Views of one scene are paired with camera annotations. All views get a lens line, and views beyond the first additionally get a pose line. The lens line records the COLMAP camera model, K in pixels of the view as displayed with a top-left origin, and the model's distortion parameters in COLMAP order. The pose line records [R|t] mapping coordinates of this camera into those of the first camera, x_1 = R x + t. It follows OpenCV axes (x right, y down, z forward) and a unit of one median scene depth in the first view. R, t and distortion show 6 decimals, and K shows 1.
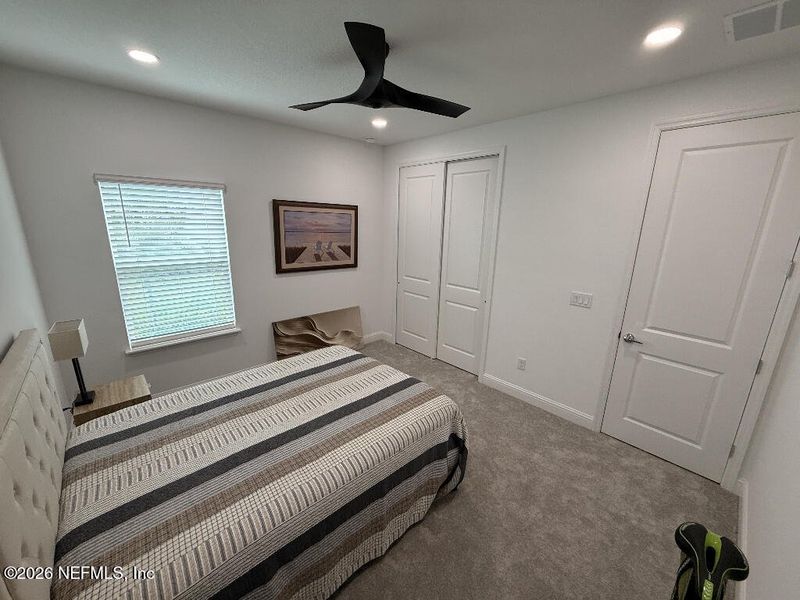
lens RADIAL K [[319.3, 0, 402.8], [0, 319.3, 301.3], [0, 0, 1]] dist [0.011087, 0.000191]
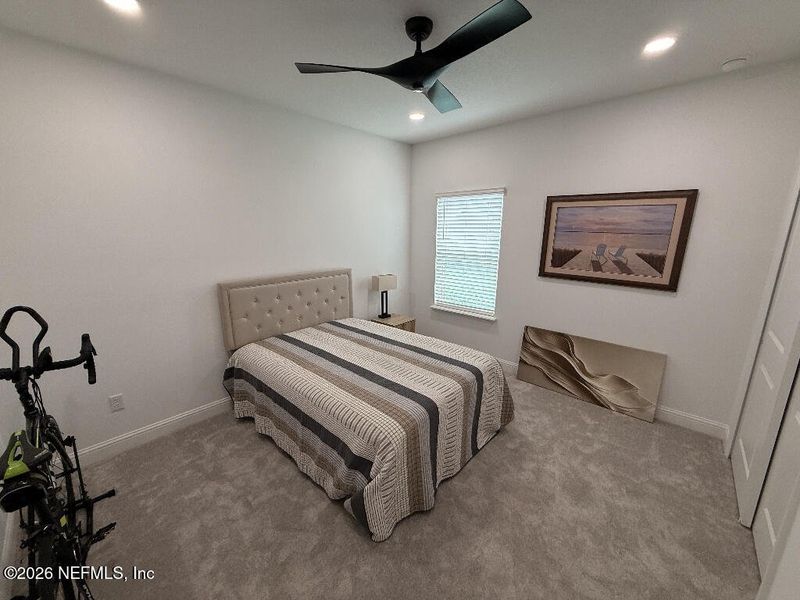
lens RADIAL K [[319.3, 0, 393.8], [0, 319.3, 299.5], [0, 0, 1]] dist [0.011087, 0.000191]
pose [[0.077878, 0.200024, -0.976691, 0.473501], [-0.251124, 0.952014, 0.174946, -0.073907], [0.964817, 0.231646, 0.124371, 0.466068]]
